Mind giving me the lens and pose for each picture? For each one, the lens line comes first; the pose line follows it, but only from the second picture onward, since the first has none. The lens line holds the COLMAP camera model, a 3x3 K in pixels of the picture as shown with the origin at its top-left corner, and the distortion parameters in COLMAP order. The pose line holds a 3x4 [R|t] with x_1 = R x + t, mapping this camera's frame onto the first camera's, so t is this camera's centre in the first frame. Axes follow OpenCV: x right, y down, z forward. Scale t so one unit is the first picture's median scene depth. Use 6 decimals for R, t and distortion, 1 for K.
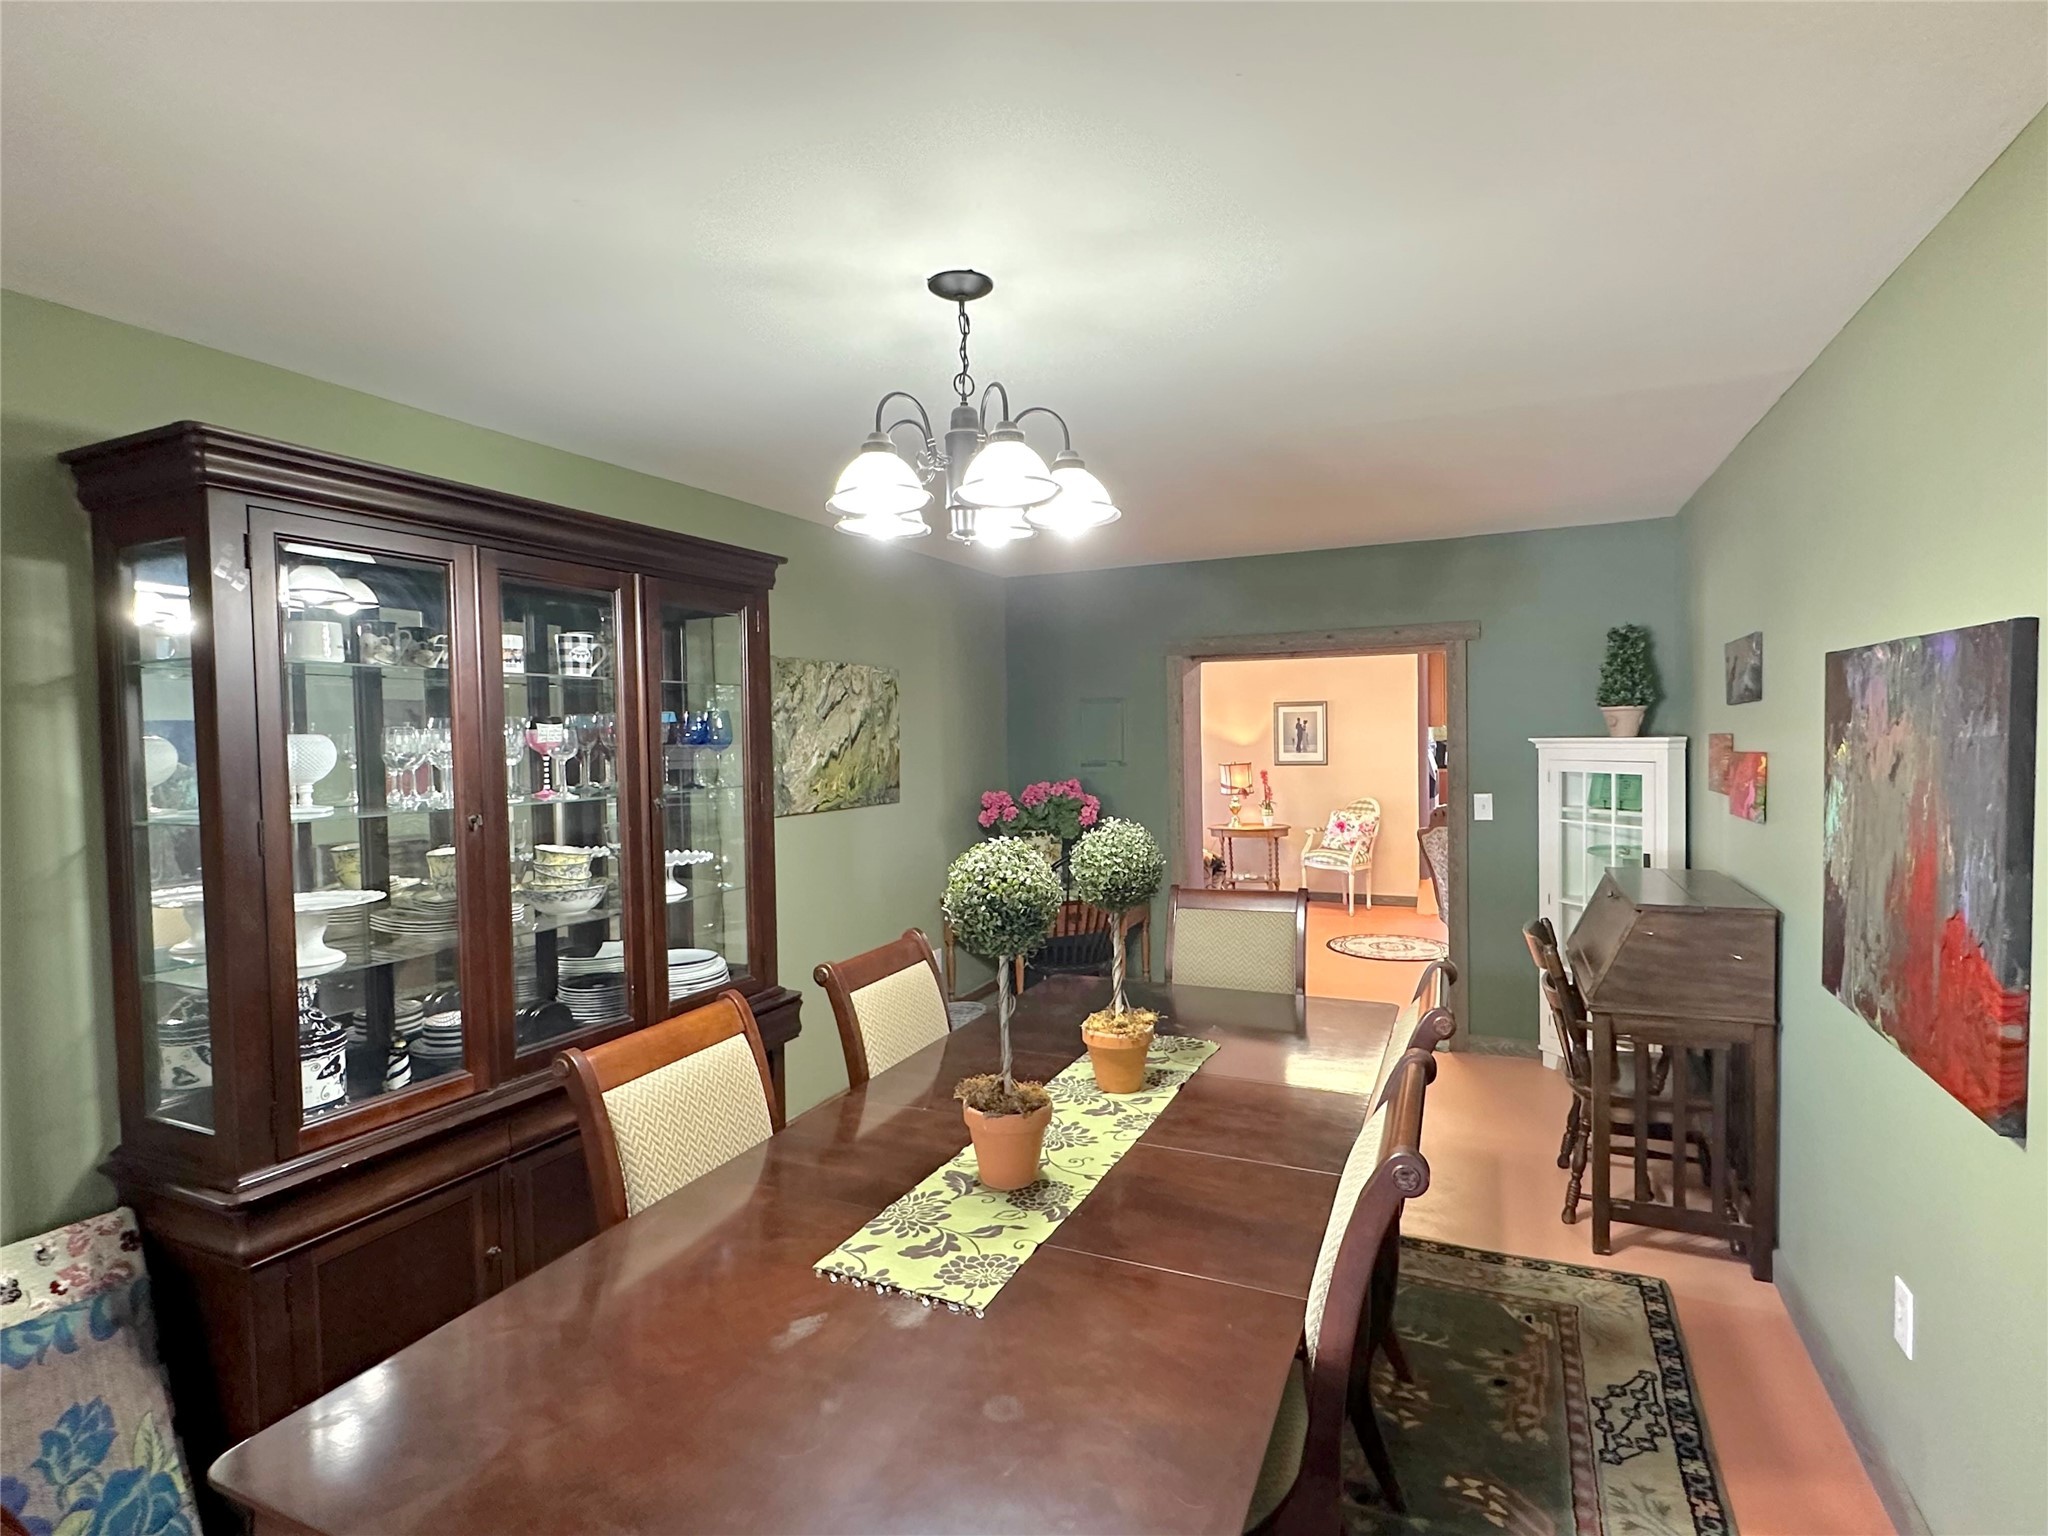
lens RADIAL K [[1052.3, 0, 1024.0], [0, 1052.3, 768.0], [0, 0, 1]] dist [-0.004140, -0.001873]
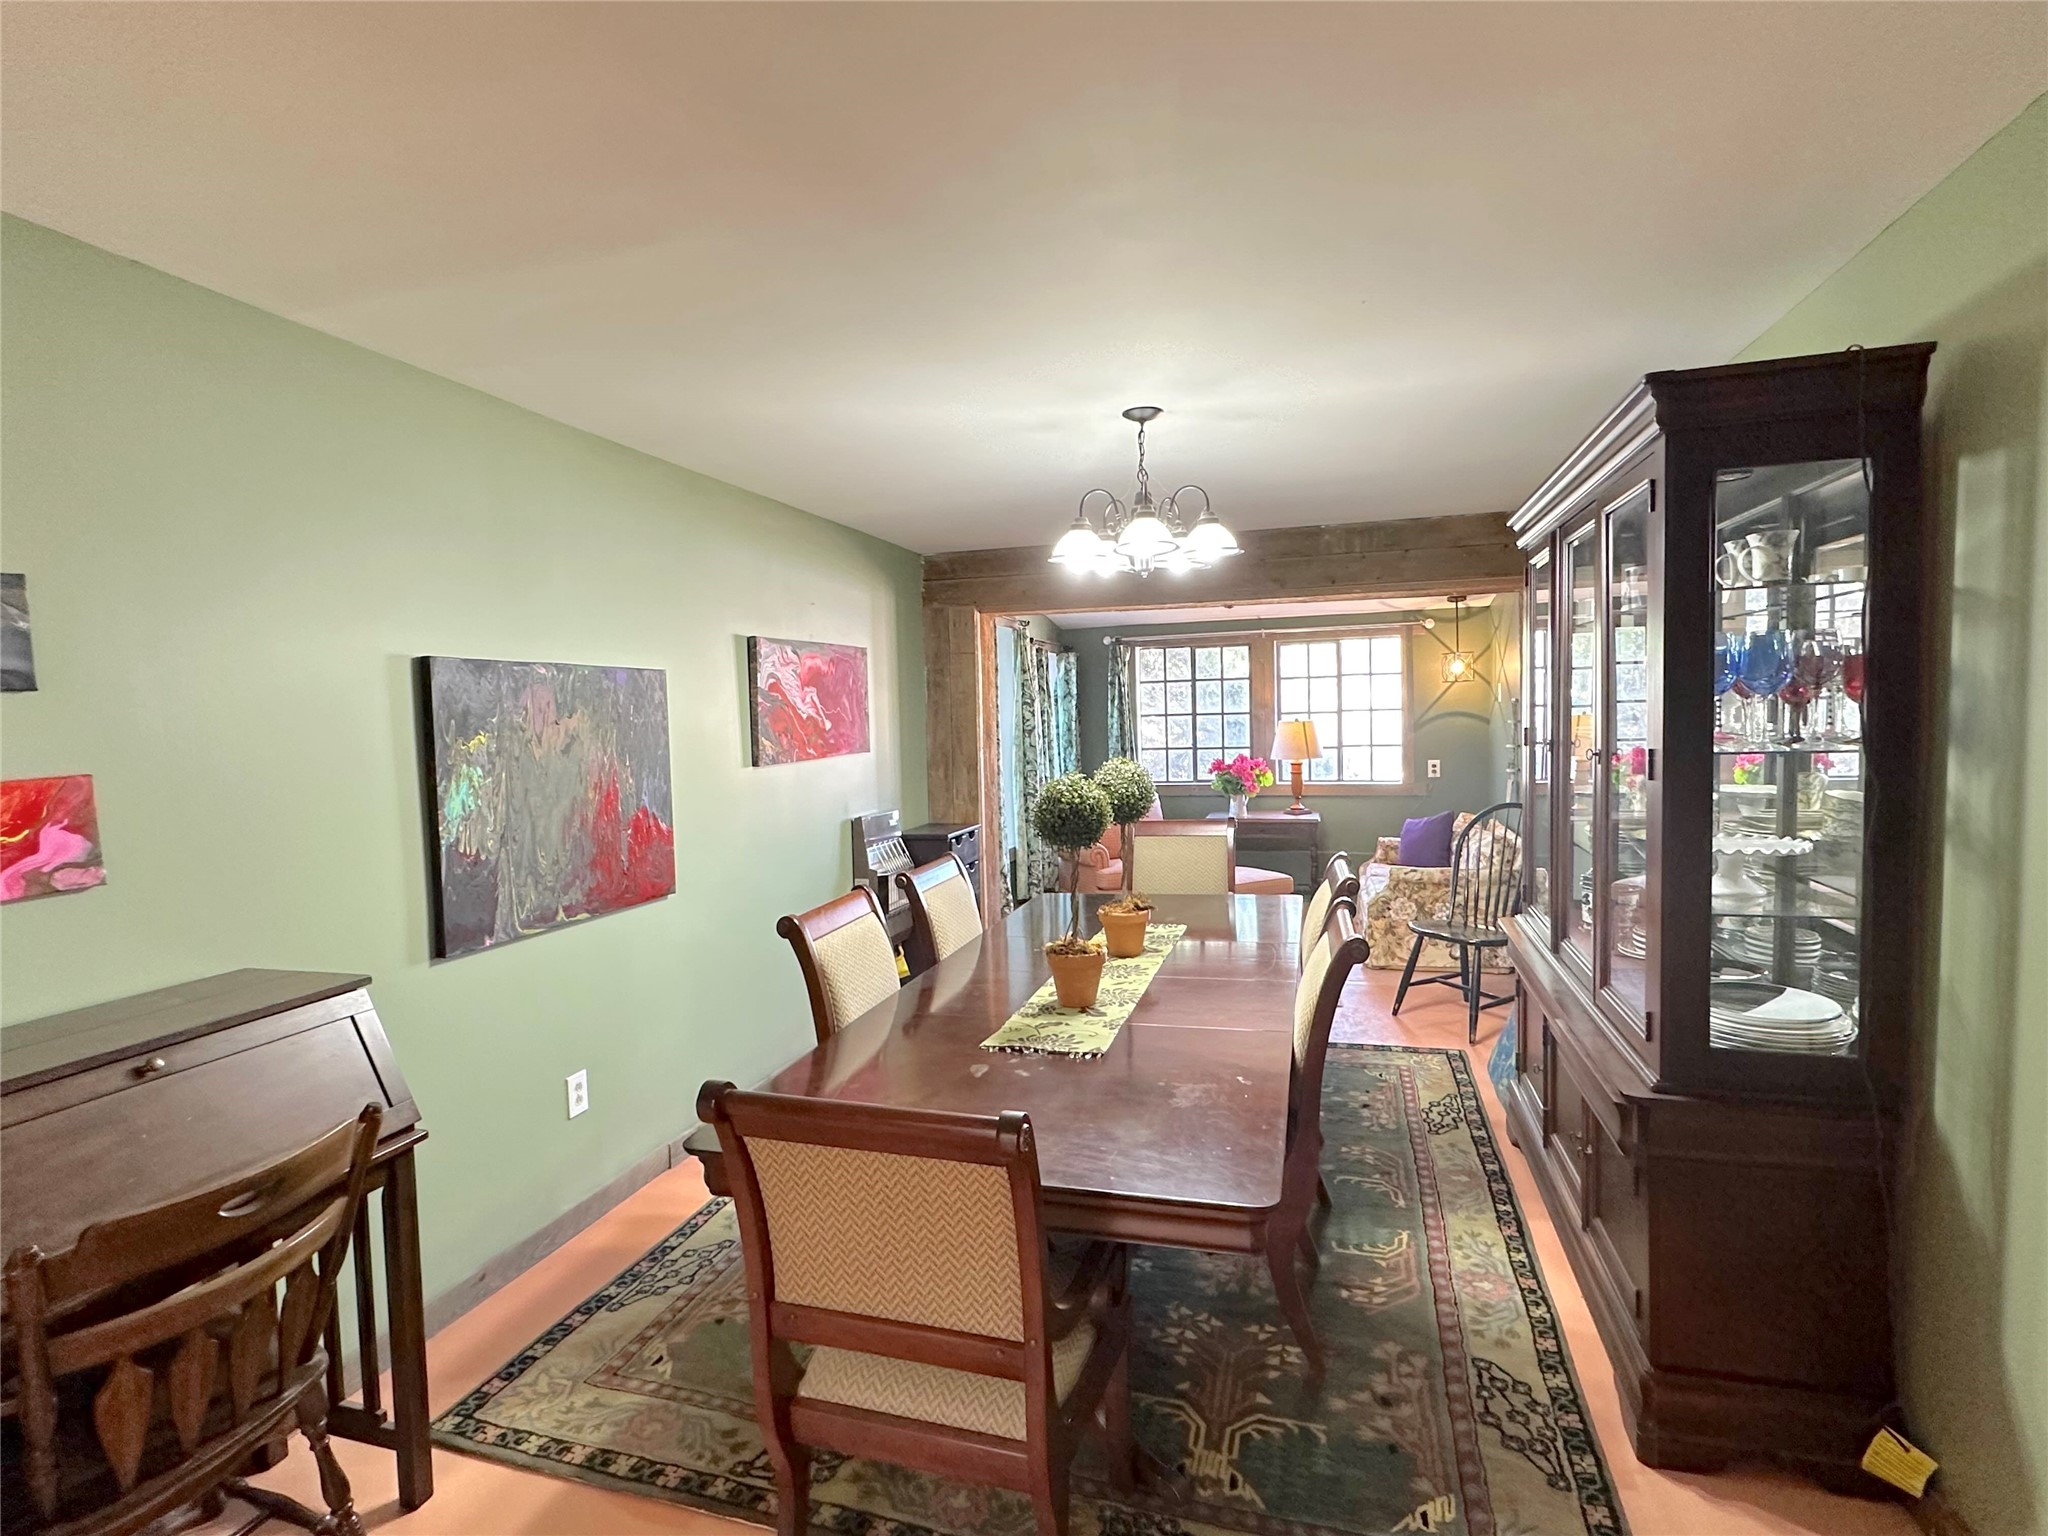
lens RADIAL K [[999.3, 0, 1024.2], [0, 999.3, 773.1], [0, 0, 1]] dist [-0.000949, -0.000763]
pose [[-0.990311, 0.053805, -0.128018, 0.279459], [0.041513, 0.994435, 0.096827, -0.060681], [0.132515, 0.090574, -0.987034, 2.078114]]
